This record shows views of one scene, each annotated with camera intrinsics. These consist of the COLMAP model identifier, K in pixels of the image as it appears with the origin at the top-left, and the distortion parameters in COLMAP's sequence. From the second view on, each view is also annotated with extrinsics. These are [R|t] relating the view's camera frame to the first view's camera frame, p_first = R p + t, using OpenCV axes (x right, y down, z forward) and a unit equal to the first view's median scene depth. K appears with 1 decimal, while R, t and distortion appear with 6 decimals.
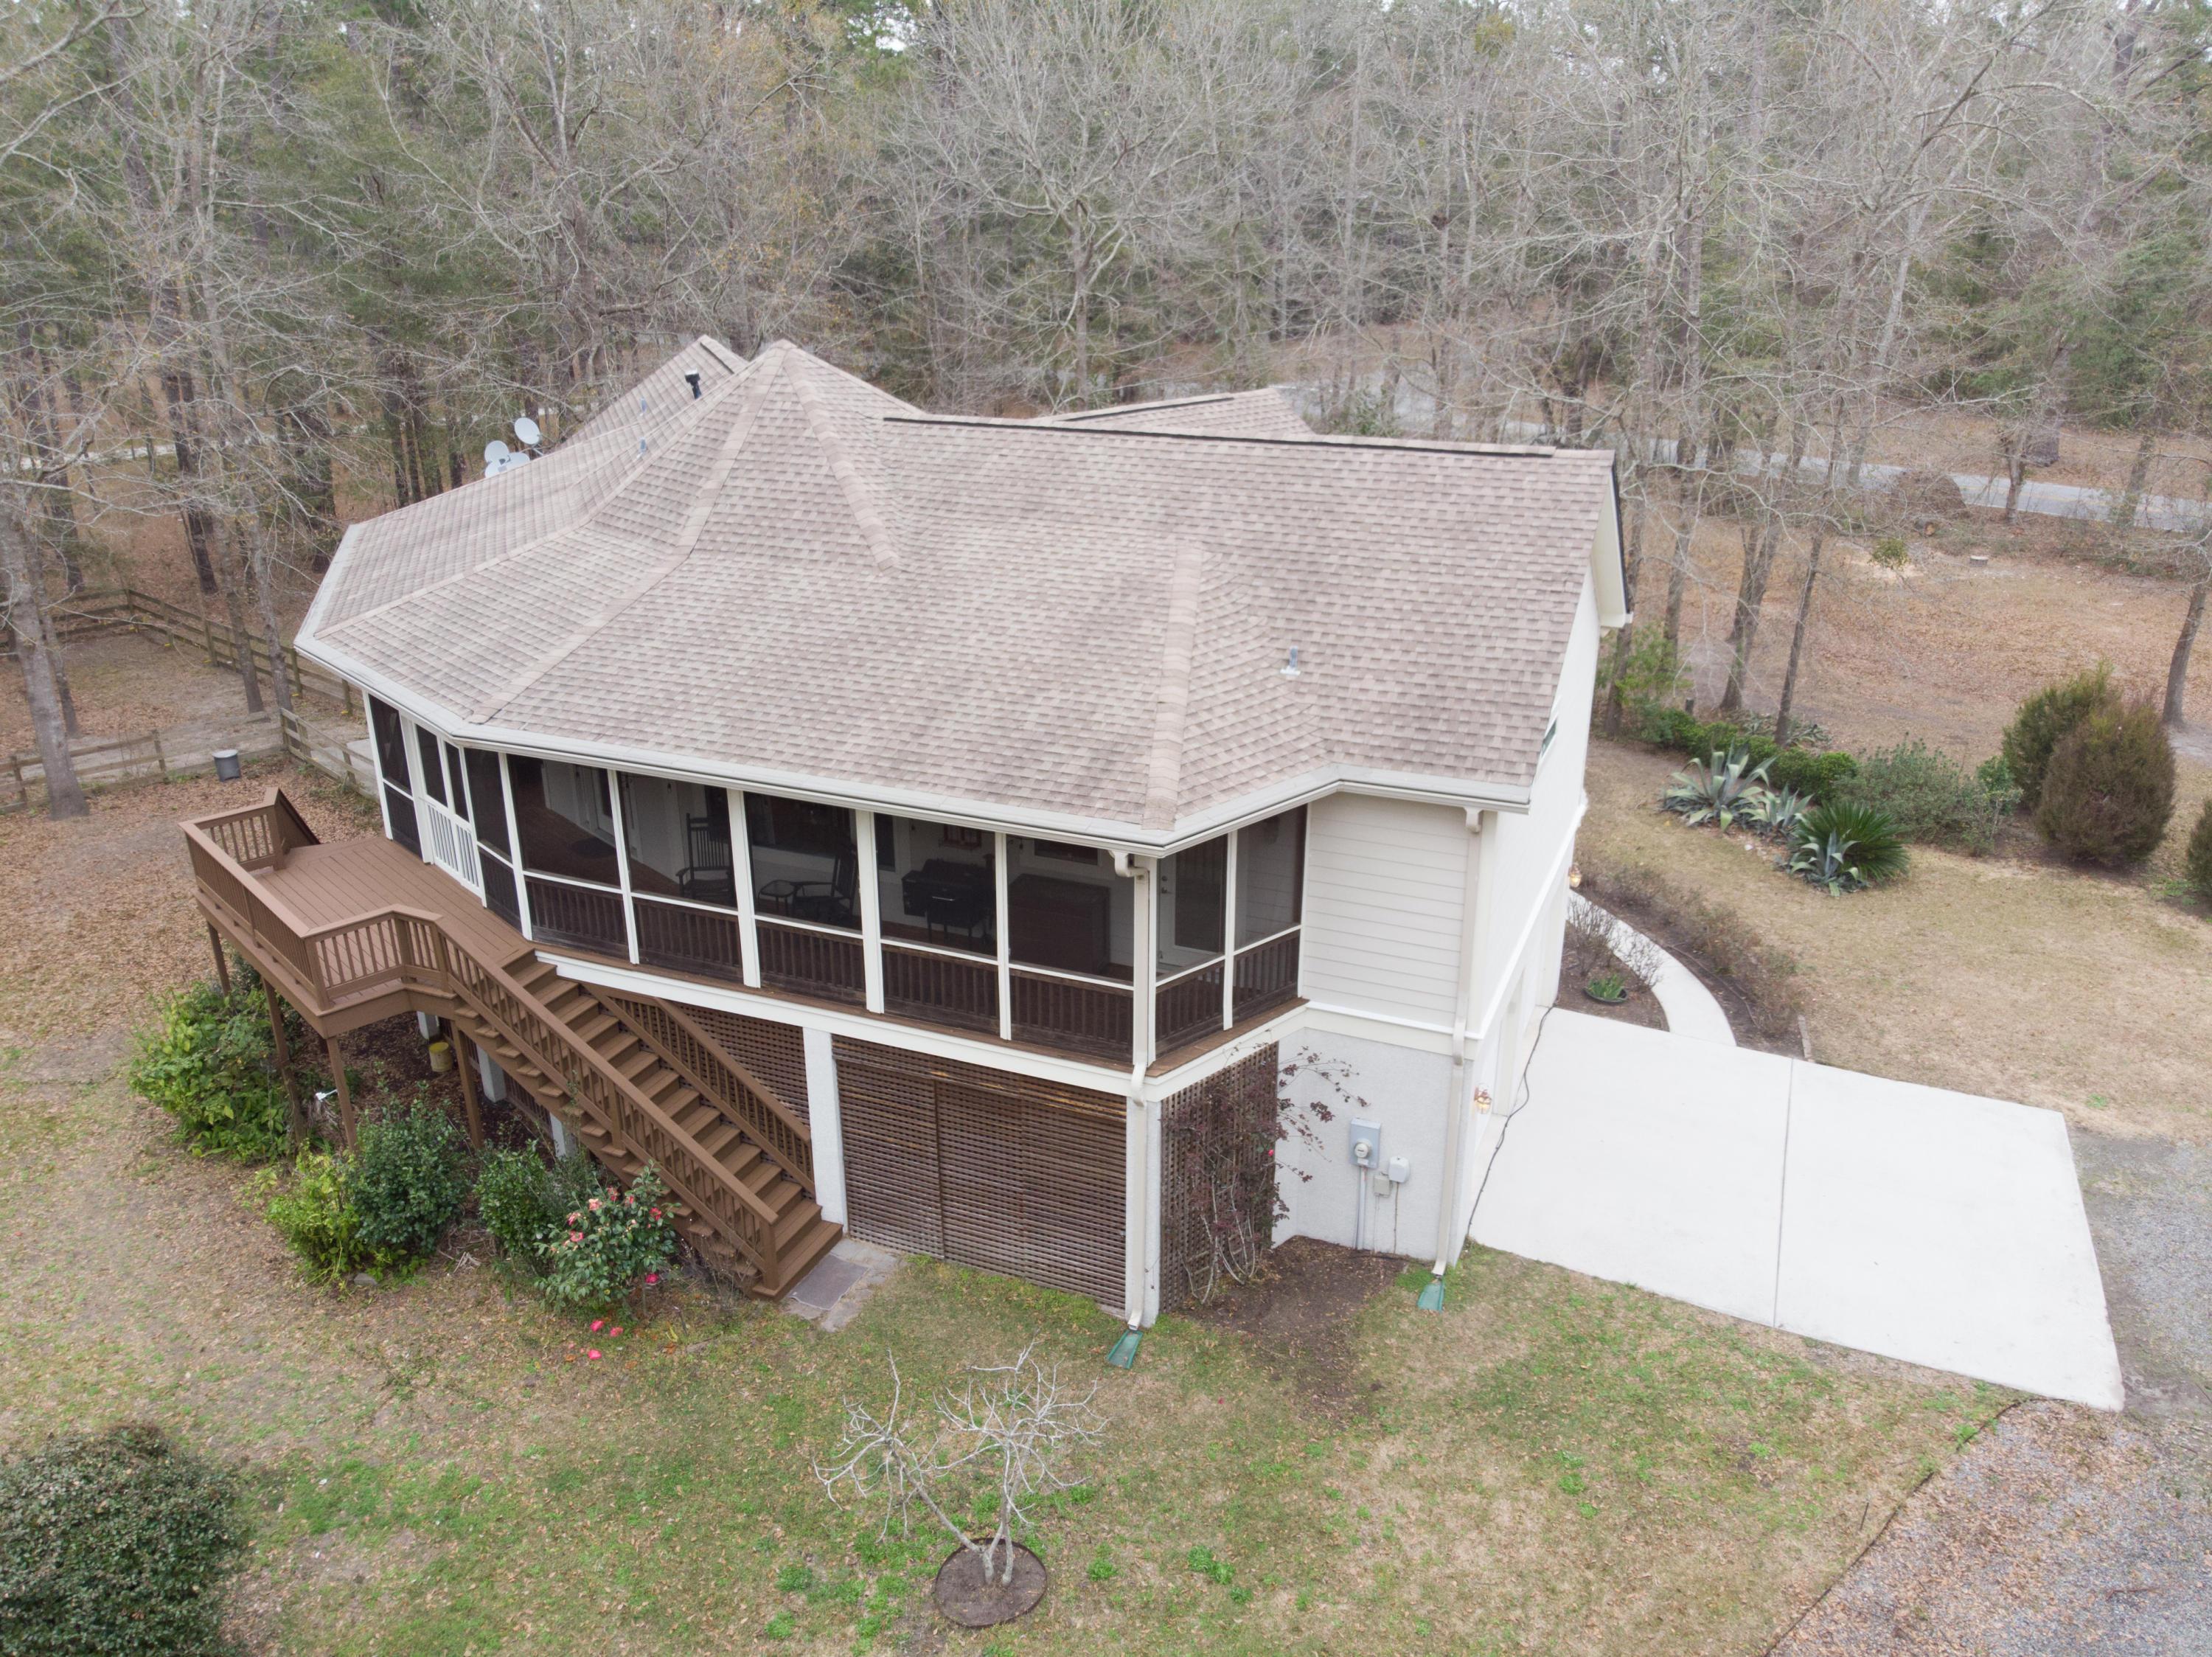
lens RADIAL K [[1646.9, 0, 1106.0], [0, 1646.9, 828.5], [0, 0, 1]] dist [-0.010722, -0.007764]
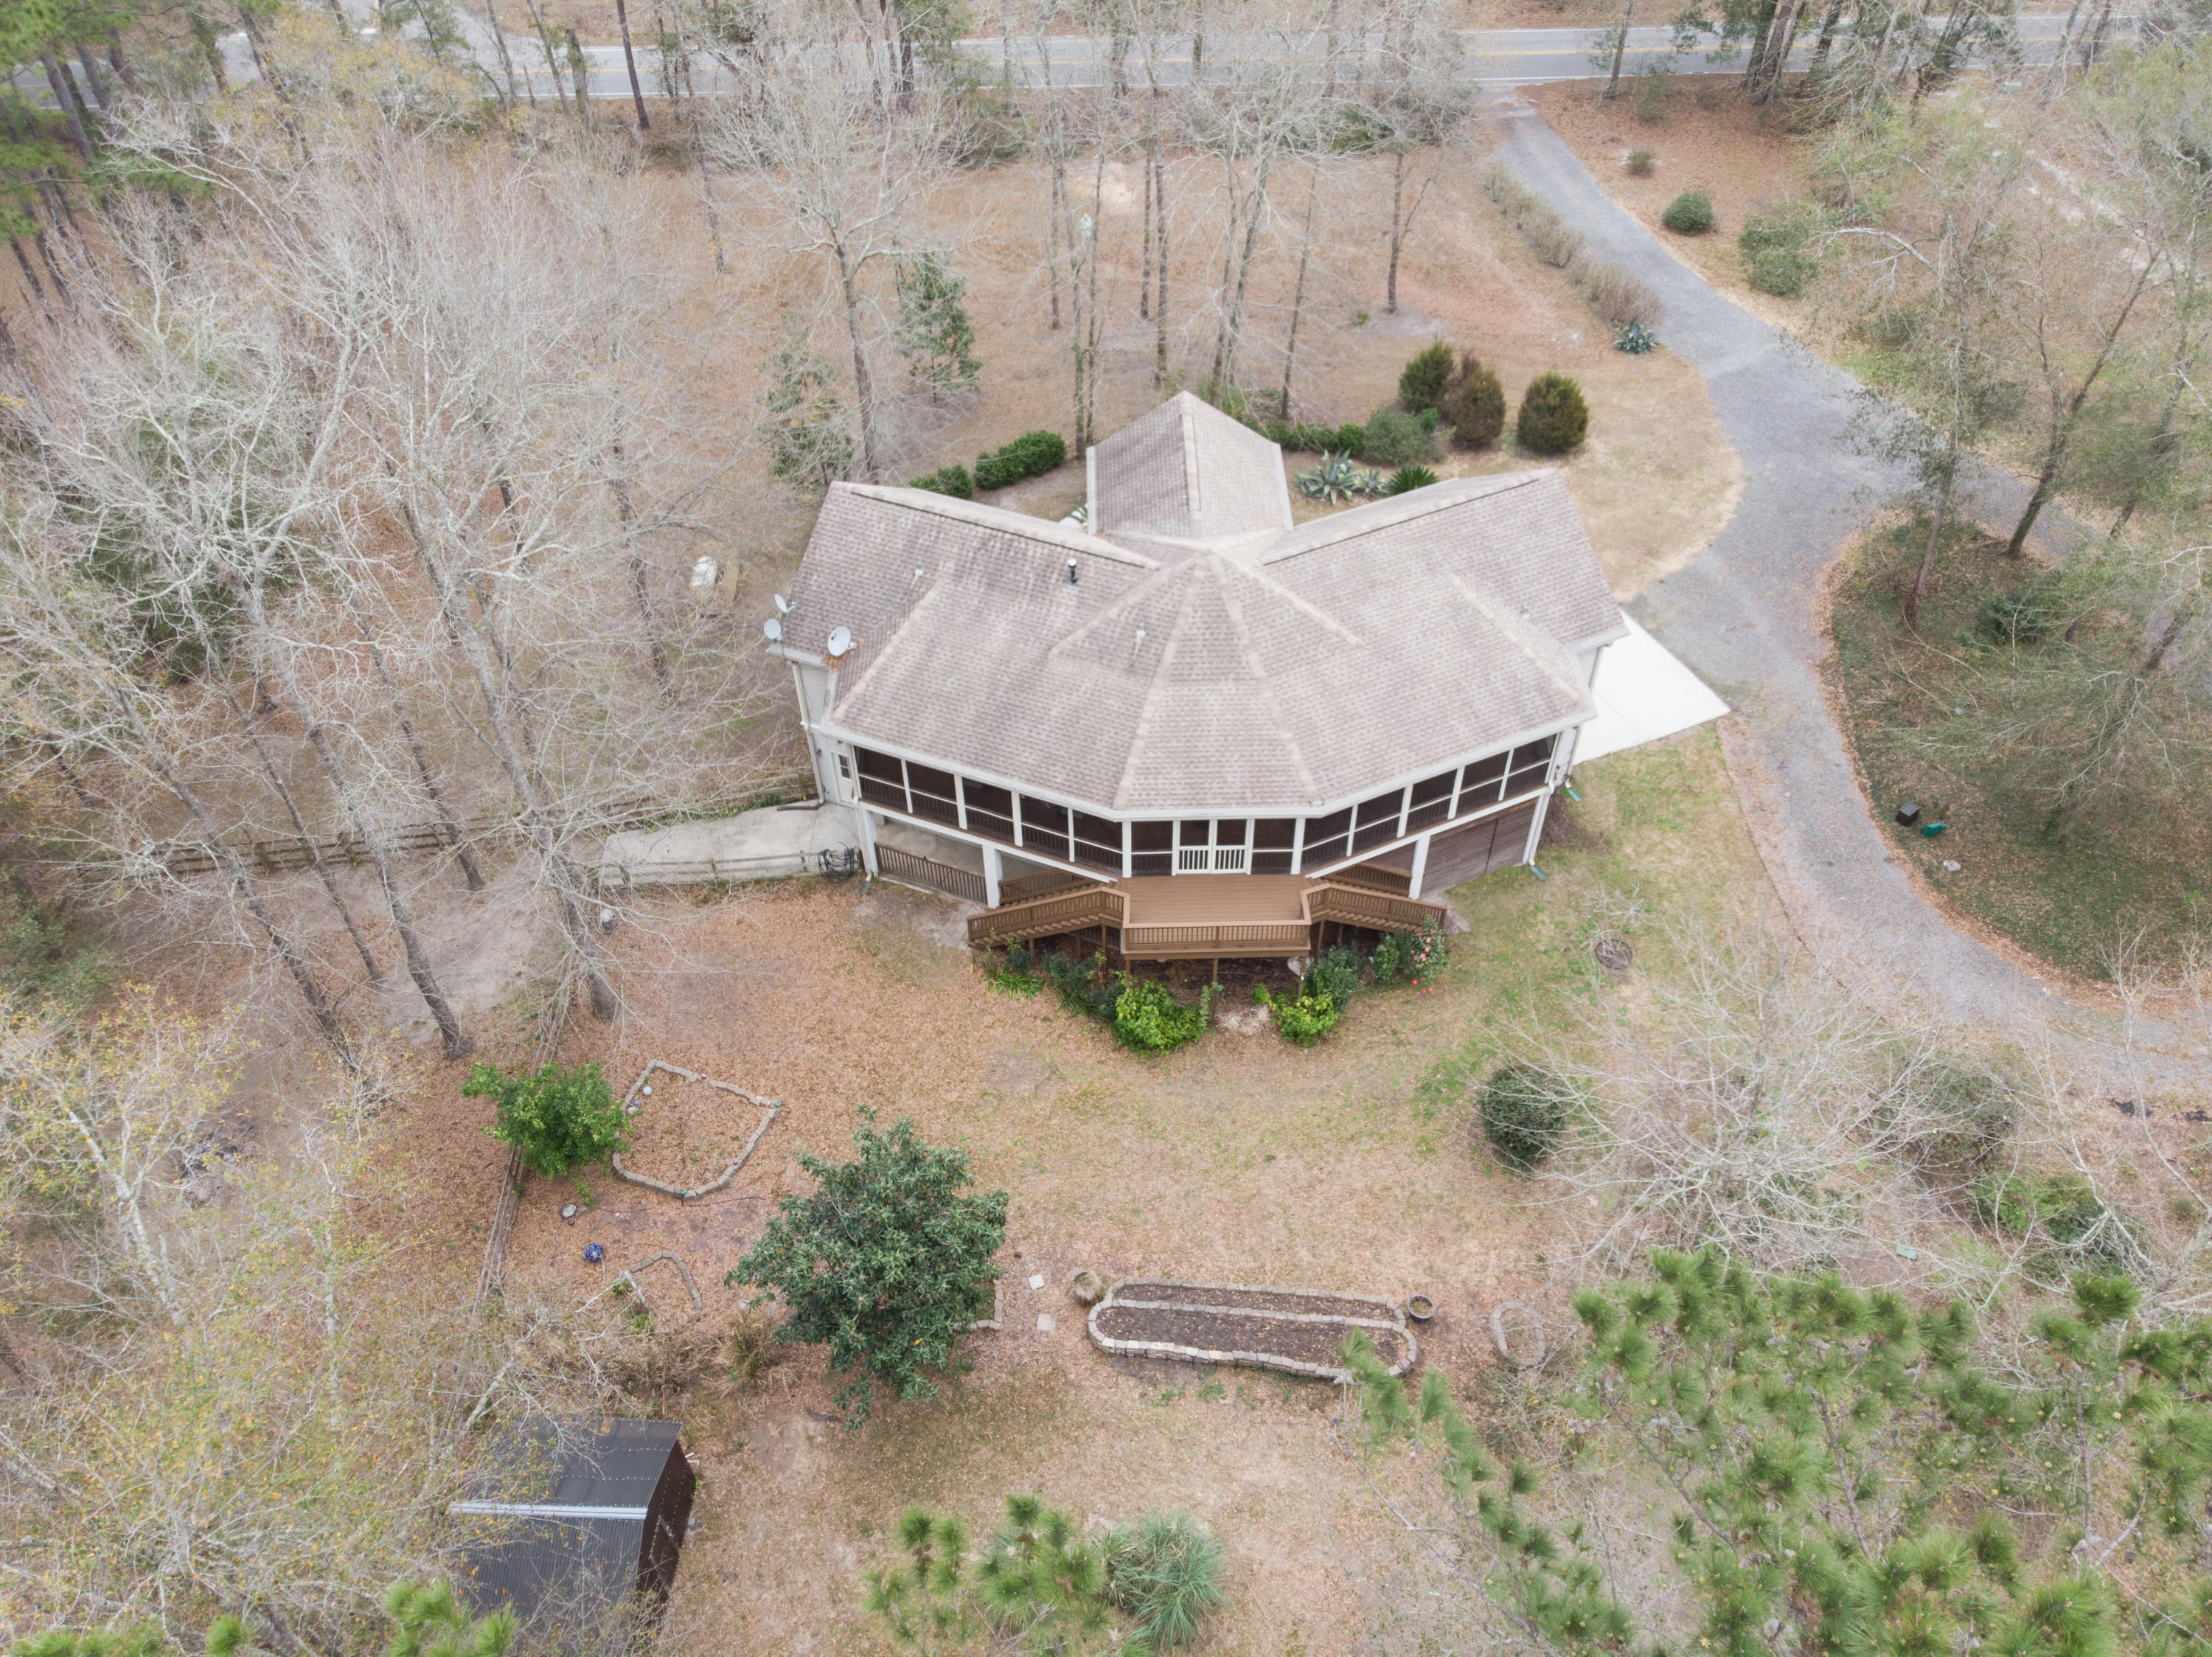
lens RADIAL K [[1607.1, 0, 1110.8], [0, 1607.1, 843.2], [0, 0, 1]] dist [0.103120, -0.370711]
pose [[0.665276, -0.538540, 0.517090, -1.715685], [0.288583, 0.824254, 0.487161, -1.157057], [-0.688569, -0.174873, 0.703770, -0.346240]]
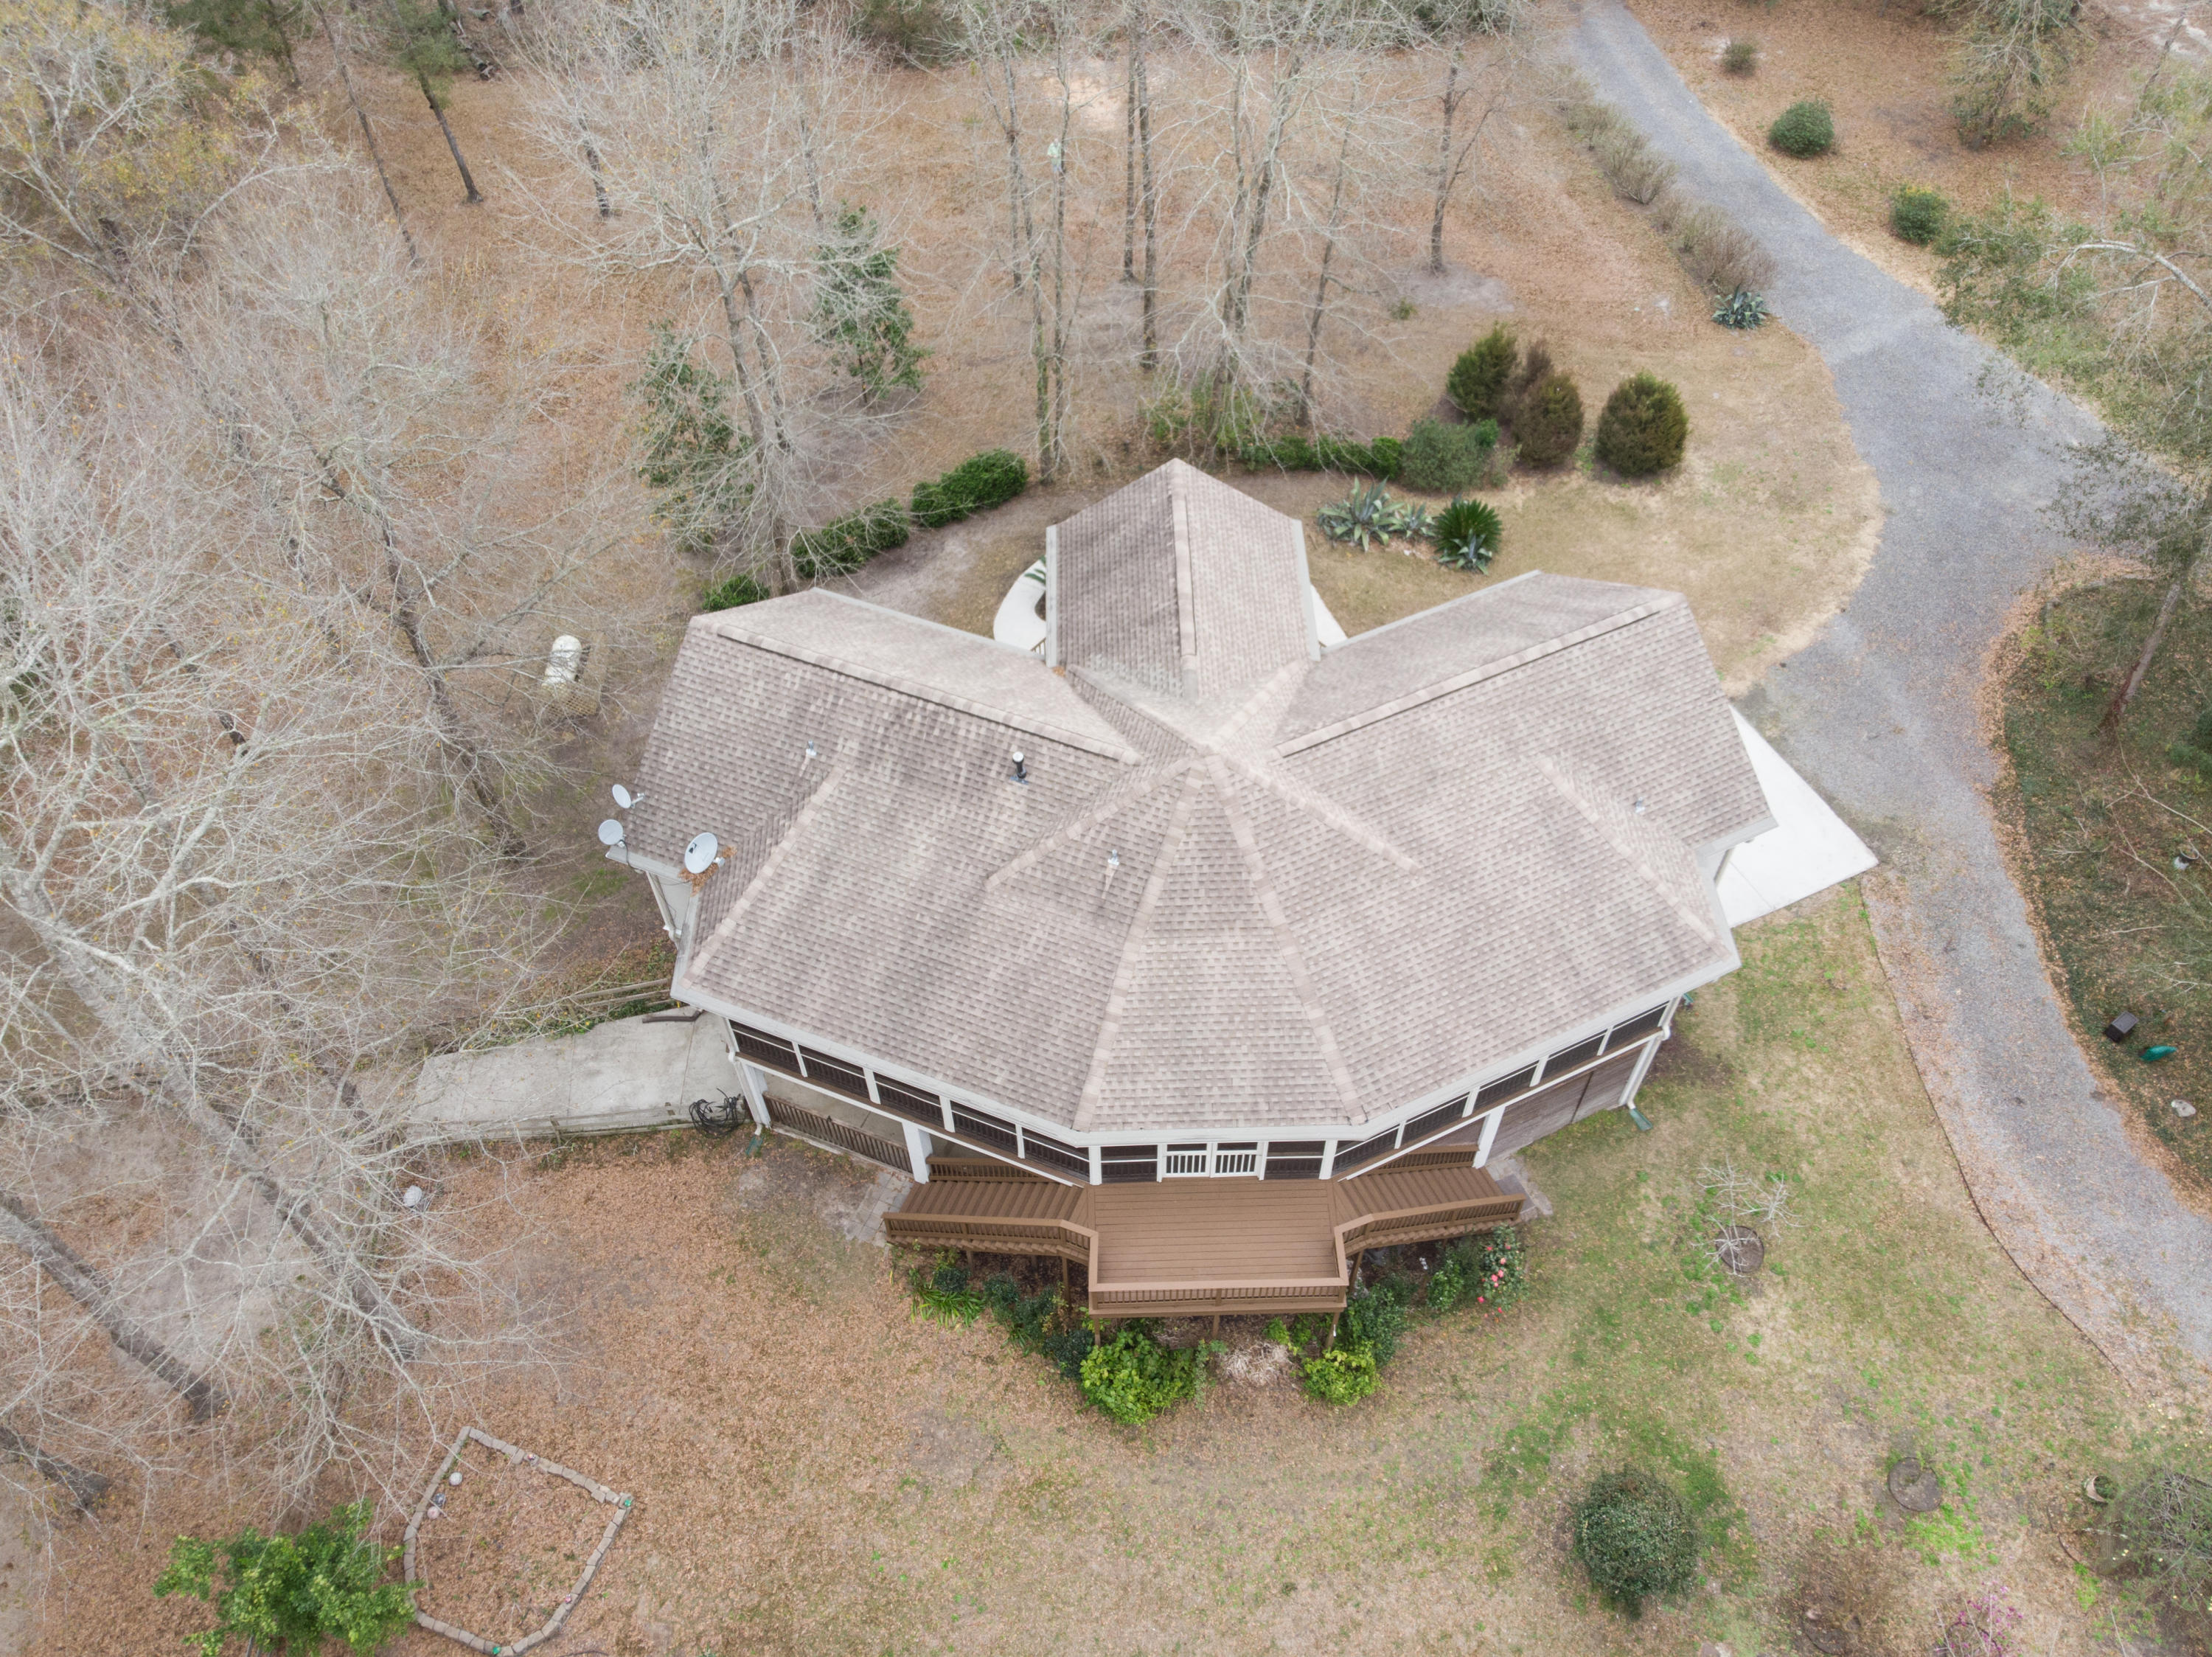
lens RADIAL K [[1646.9, 0, 1106.0], [0, 1646.9, 828.5], [0, 0, 1]] dist [-0.010722, -0.007764]
pose [[0.663427, -0.585909, 0.465376, -1.118827], [0.291949, 0.775360, 0.559985, -1.245828], [-0.688934, -0.235643, 0.685450, 0.140599]]
